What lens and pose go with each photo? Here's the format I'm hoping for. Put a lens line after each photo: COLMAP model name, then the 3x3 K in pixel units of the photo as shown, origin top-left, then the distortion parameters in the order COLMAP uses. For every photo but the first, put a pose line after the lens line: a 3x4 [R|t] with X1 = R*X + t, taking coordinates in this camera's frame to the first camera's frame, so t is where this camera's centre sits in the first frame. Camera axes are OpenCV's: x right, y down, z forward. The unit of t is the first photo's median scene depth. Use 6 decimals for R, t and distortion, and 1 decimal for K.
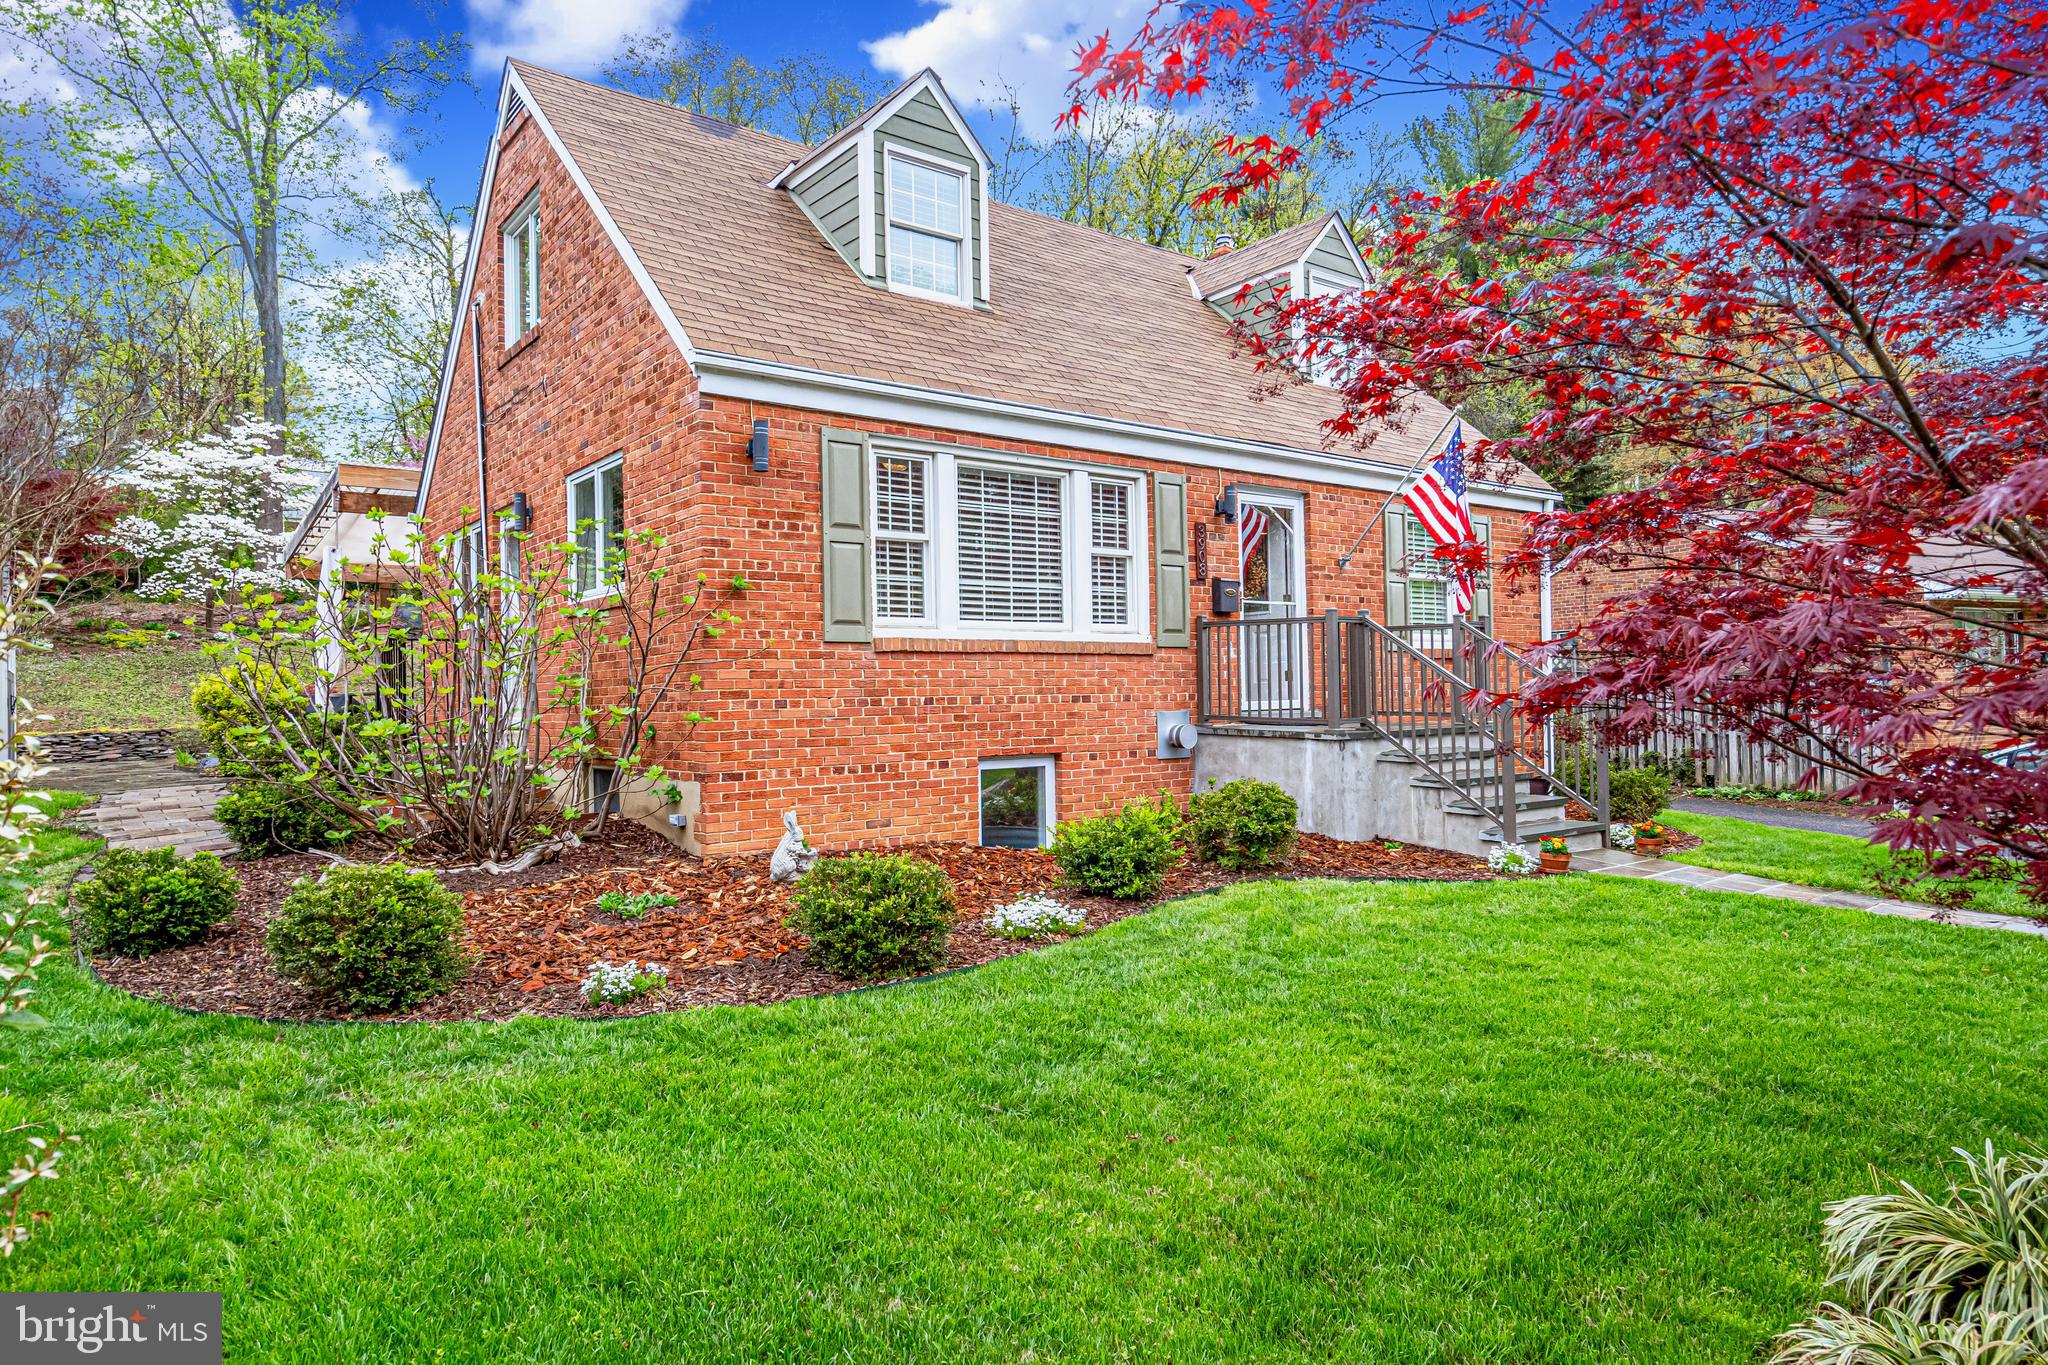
lens RADIAL K [[1255.3, 0, 1024.0], [0, 1255.3, 682.5], [0, 0, 1]] dist [-0.001861, -0.000916]
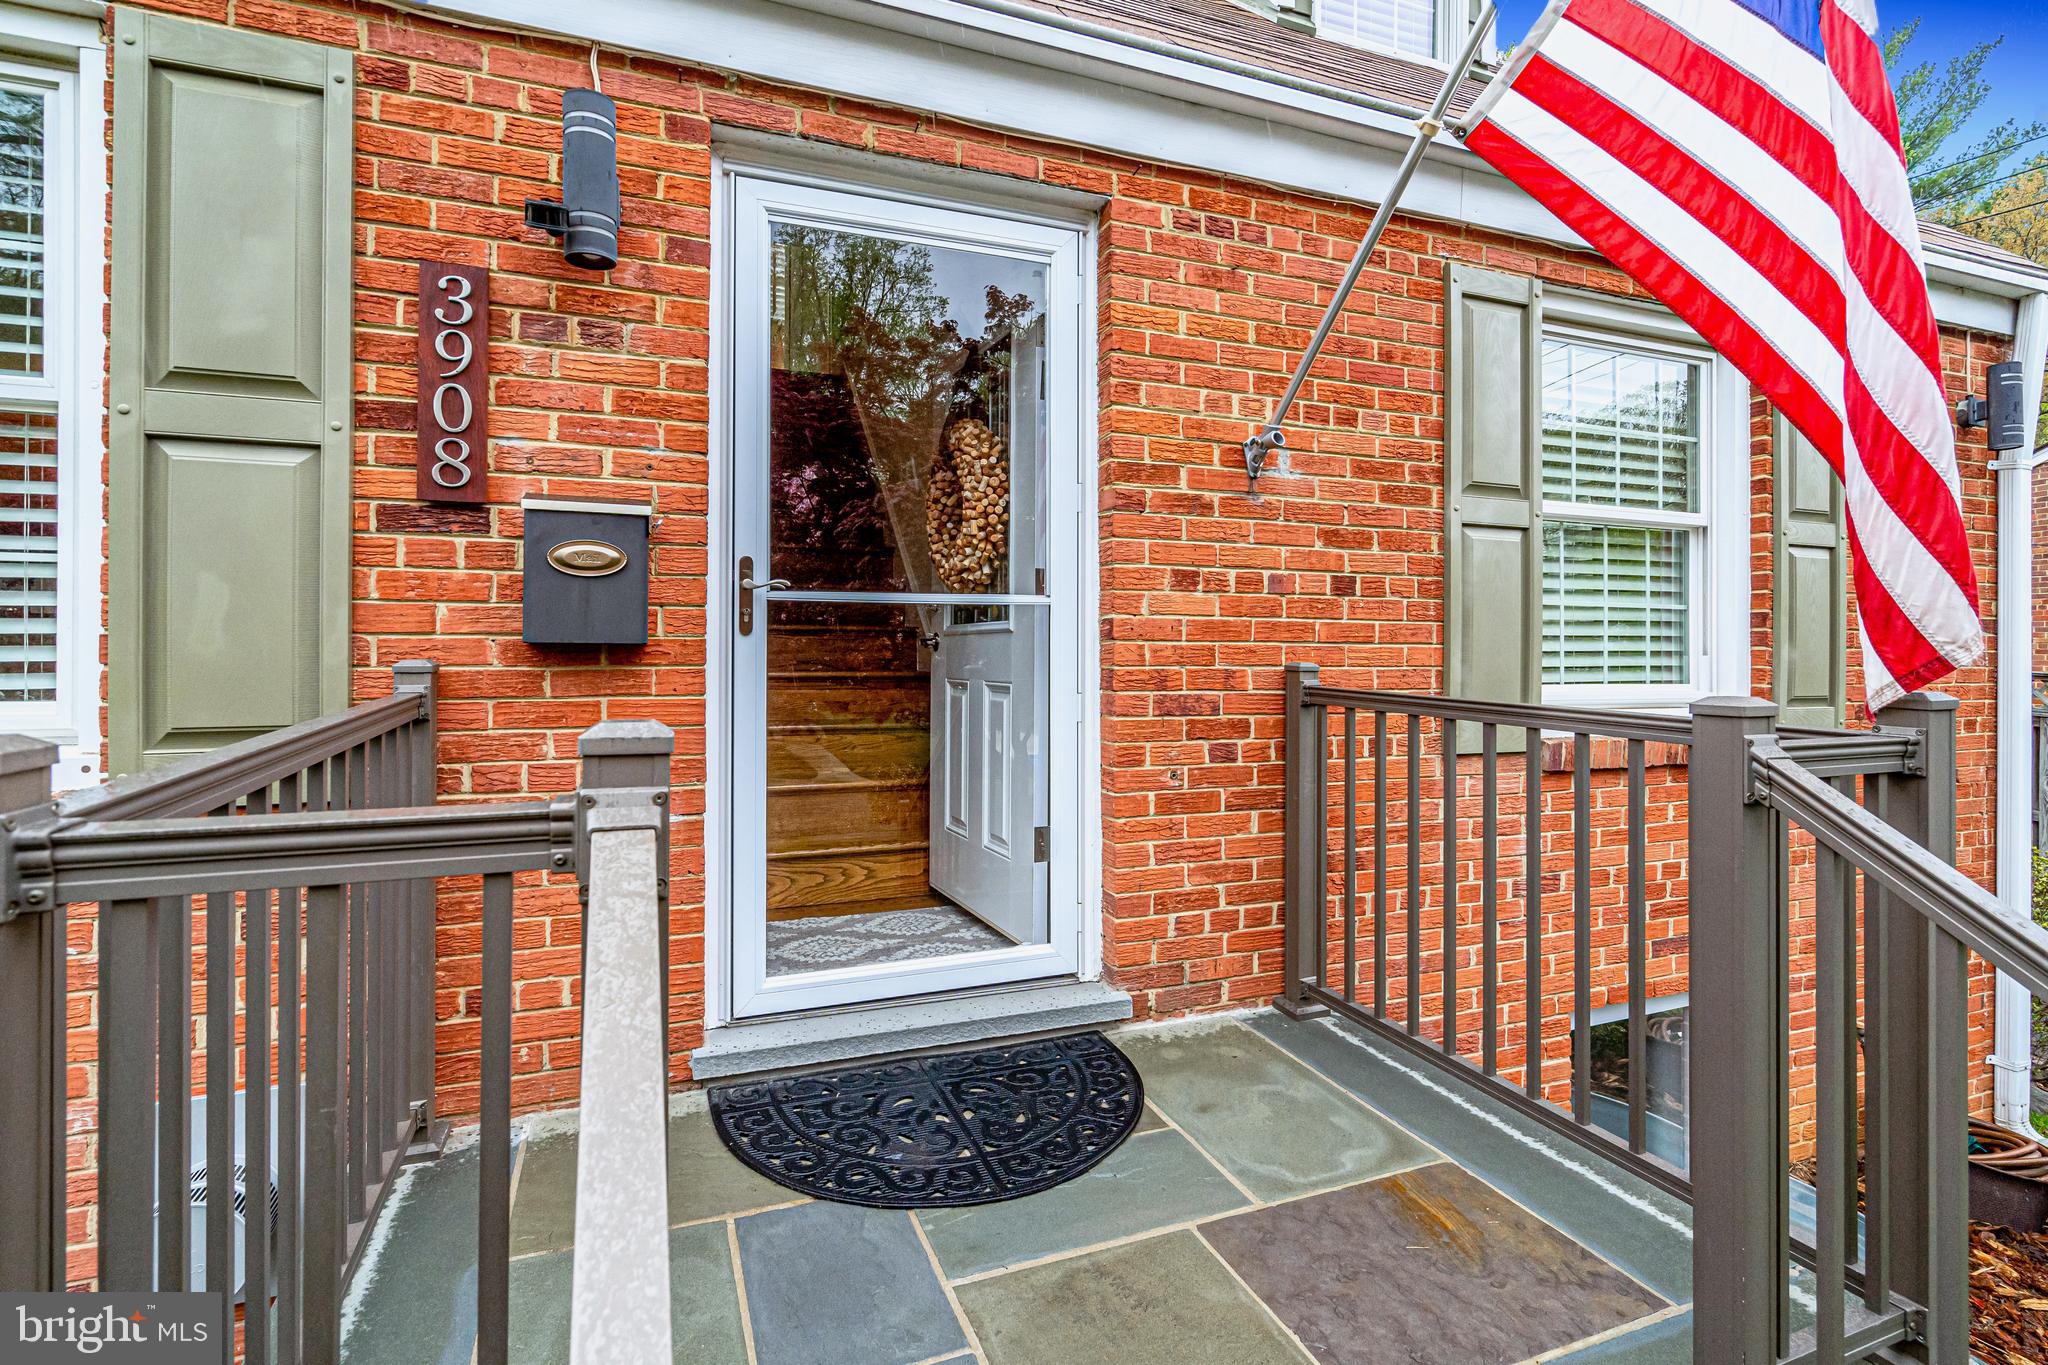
lens RADIAL K [[961.4, 0, 1026.0], [0, 961.4, 634.2], [0, 0, 1]] dist [-0.003403, -0.000241]
pose [[0.957260, 0.019741, -0.288555, 0.316518], [-0.018622, 0.999805, 0.006621, -0.065721], [0.288630, -0.000965, 0.957440, 0.919061]]
